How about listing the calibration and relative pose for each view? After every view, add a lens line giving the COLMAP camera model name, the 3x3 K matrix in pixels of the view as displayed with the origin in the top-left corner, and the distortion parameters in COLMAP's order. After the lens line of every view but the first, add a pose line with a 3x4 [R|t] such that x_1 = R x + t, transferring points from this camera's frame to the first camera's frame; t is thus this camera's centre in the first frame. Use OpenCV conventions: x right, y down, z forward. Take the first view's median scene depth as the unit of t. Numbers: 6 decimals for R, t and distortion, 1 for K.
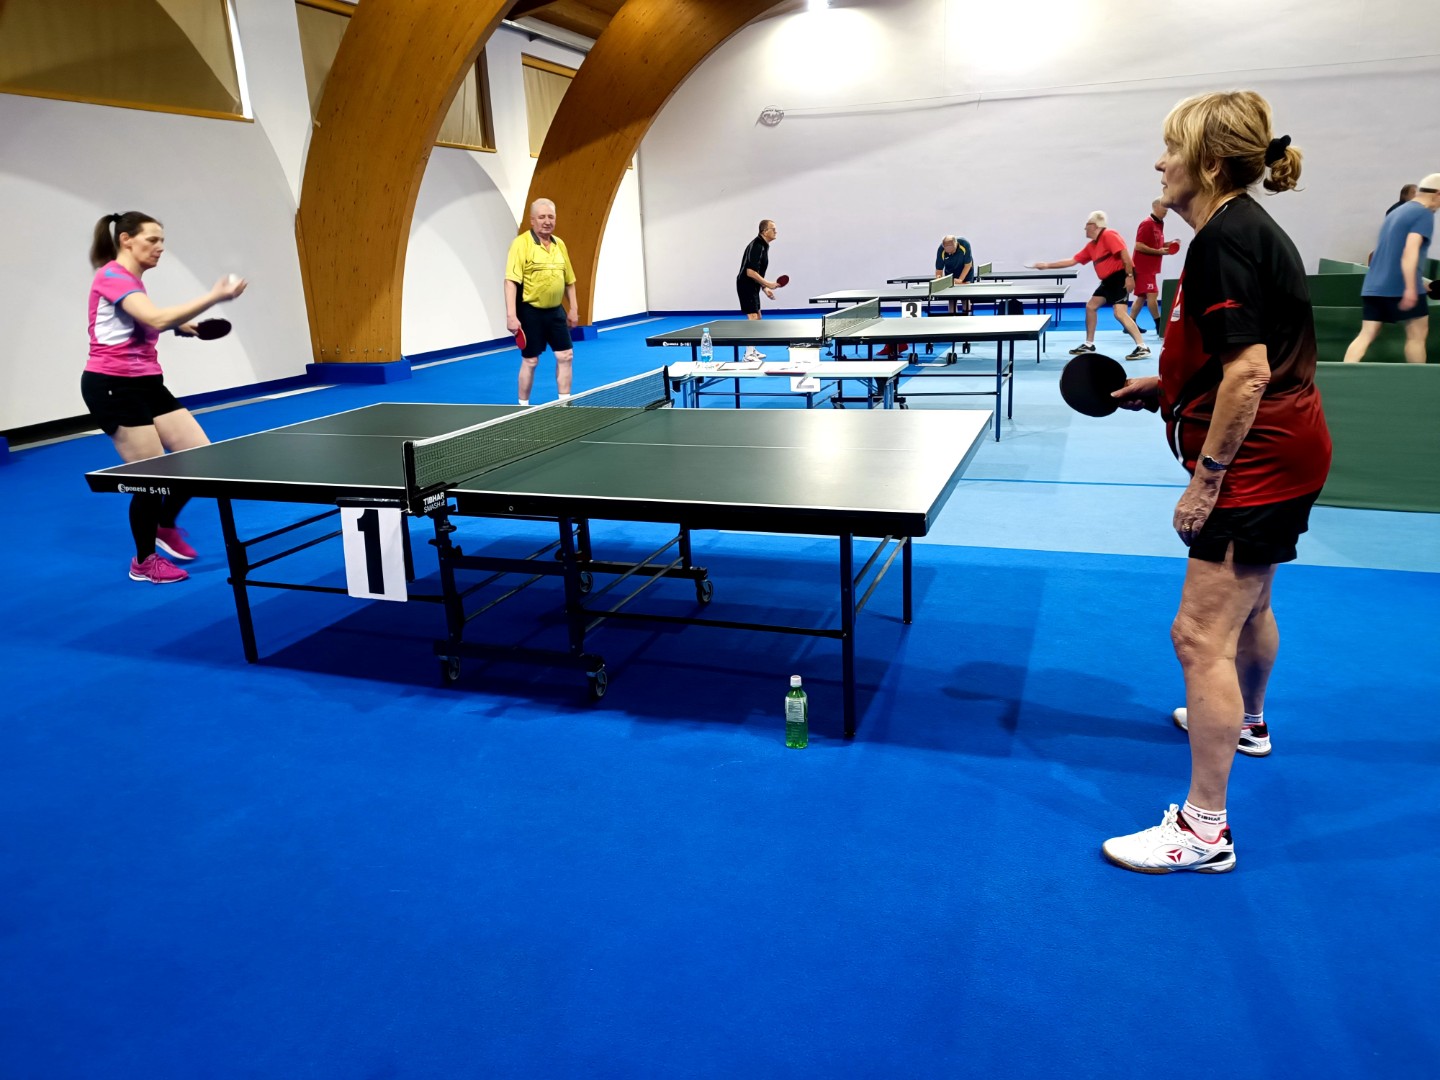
lens RADIAL K [[1020.7, 0, 715.8], [0, 1020.7, 540.0], [0, 0, 1]] dist [0.020532, -0.019674]
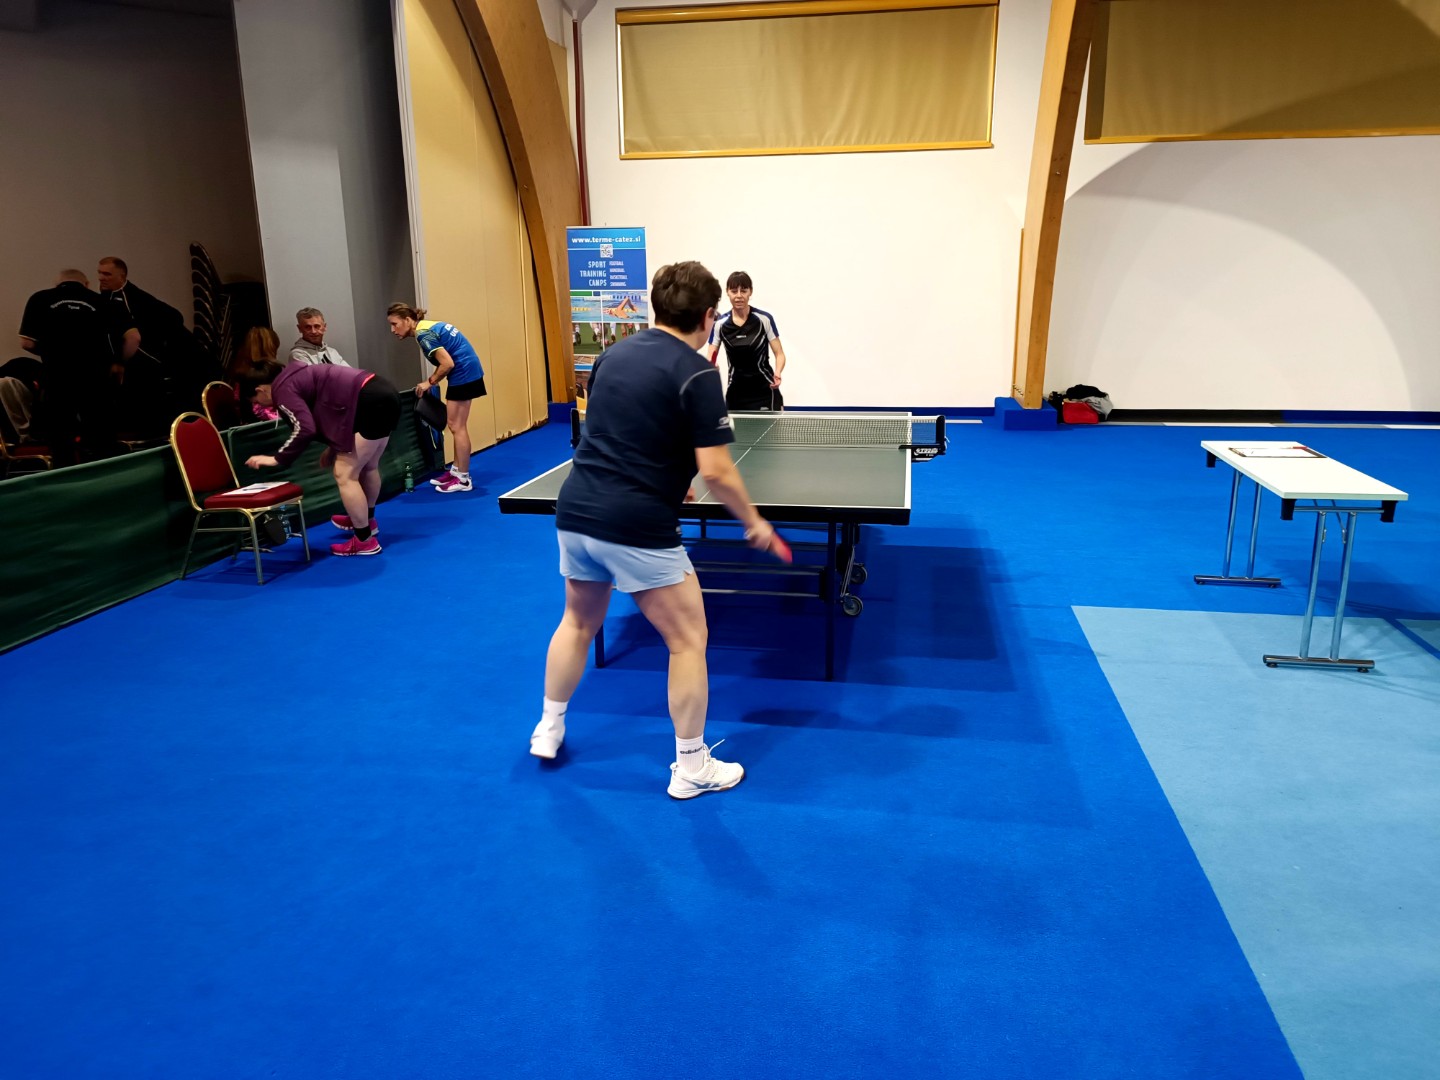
lens RADIAL K [[1020.7, 0, 713.3], [0, 1020.7, 537.1], [0, 0, 1]] dist [0.020532, -0.019674]
pose [[0.184527, 0.282254, -0.941426, 0.256681], [-0.278289, 0.933679, 0.225385, -0.059426], [0.942605, 0.220399, 0.250837, 0.133953]]
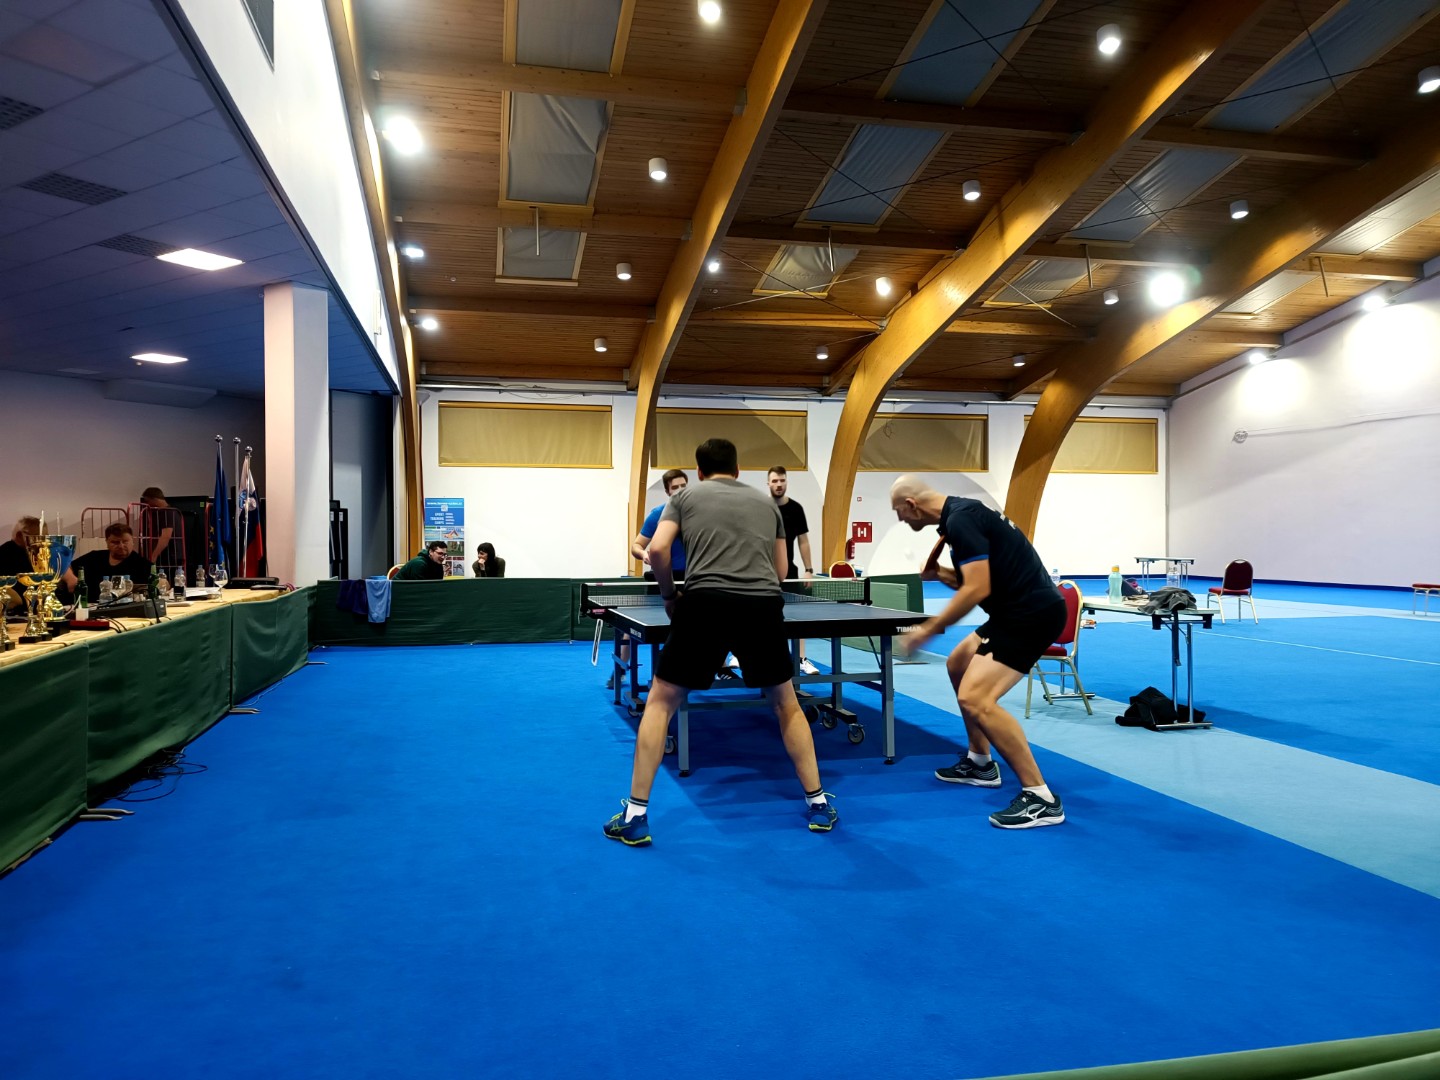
lens RADIAL K [[1020.7, 0, 719.3], [0, 1020.7, 546.2], [0, 0, 1]] dist [0.020532, -0.019674]
pose [[0.540601, 0.046071, -0.840017, 0.993422], [-0.254007, 0.960838, -0.110771, 0.050168], [0.802017, 0.273253, 0.531132, -0.251284]]
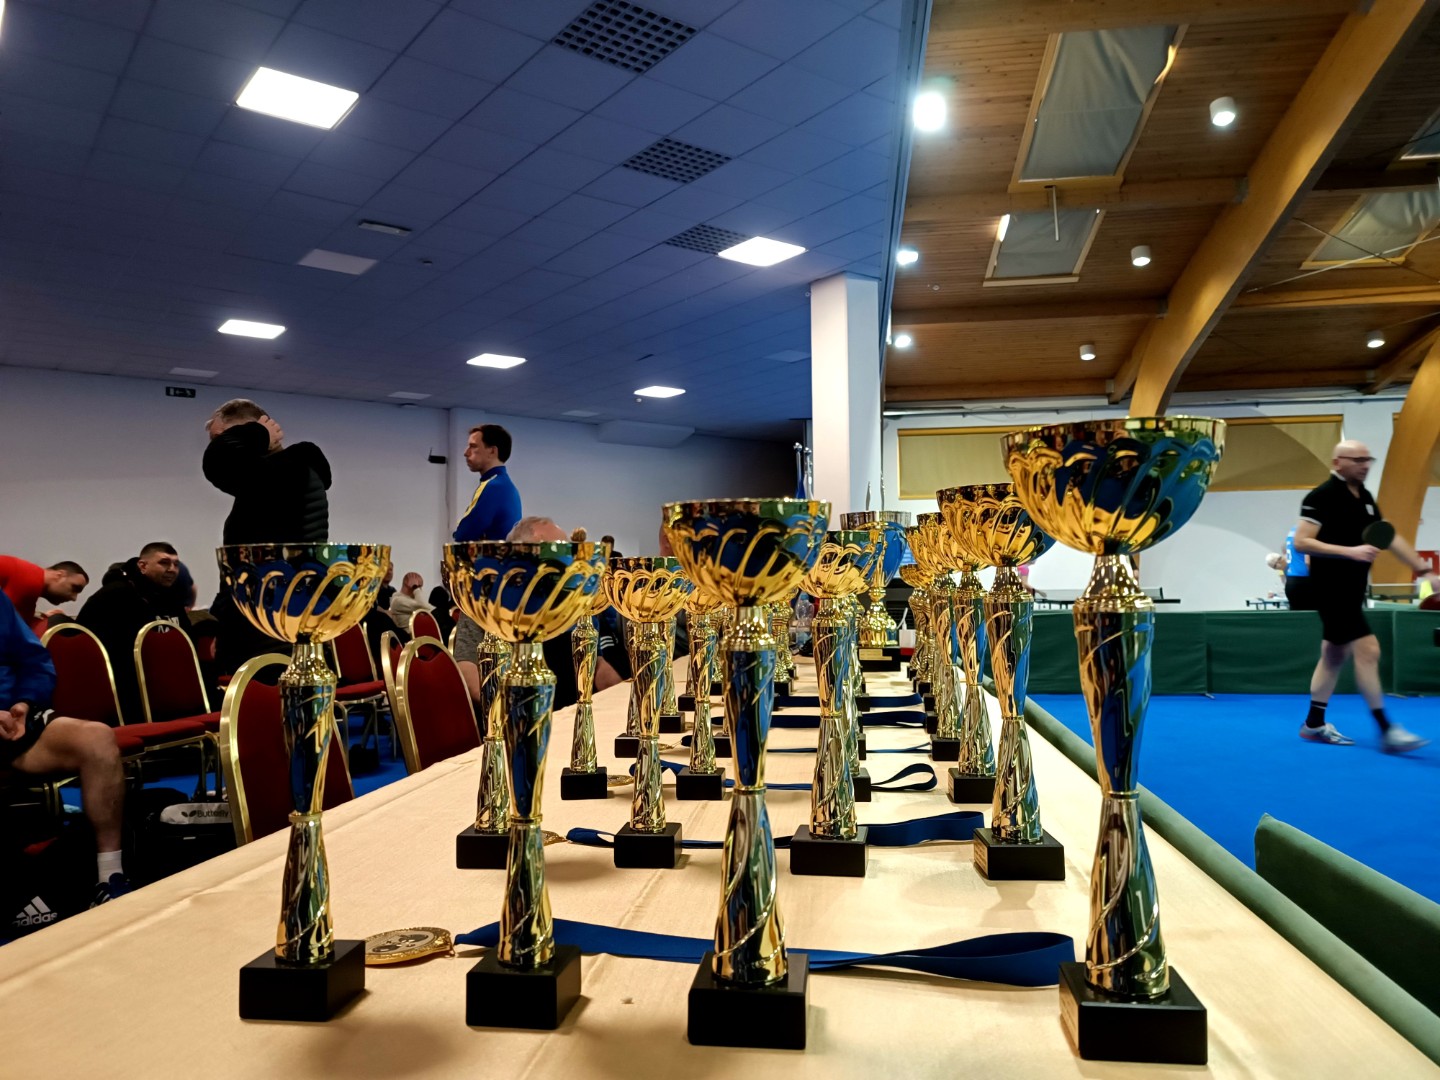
lens RADIAL K [[1020.7, 0, 714.4], [0, 1020.7, 542.9], [0, 0, 1]] dist [0.020532, -0.019674]
pose [[0.216446, -0.006376, -0.976274, 0.805414], [-0.268255, 0.961101, -0.065751, 0.090403], [0.938717, 0.276122, 0.206316, -0.320909]]
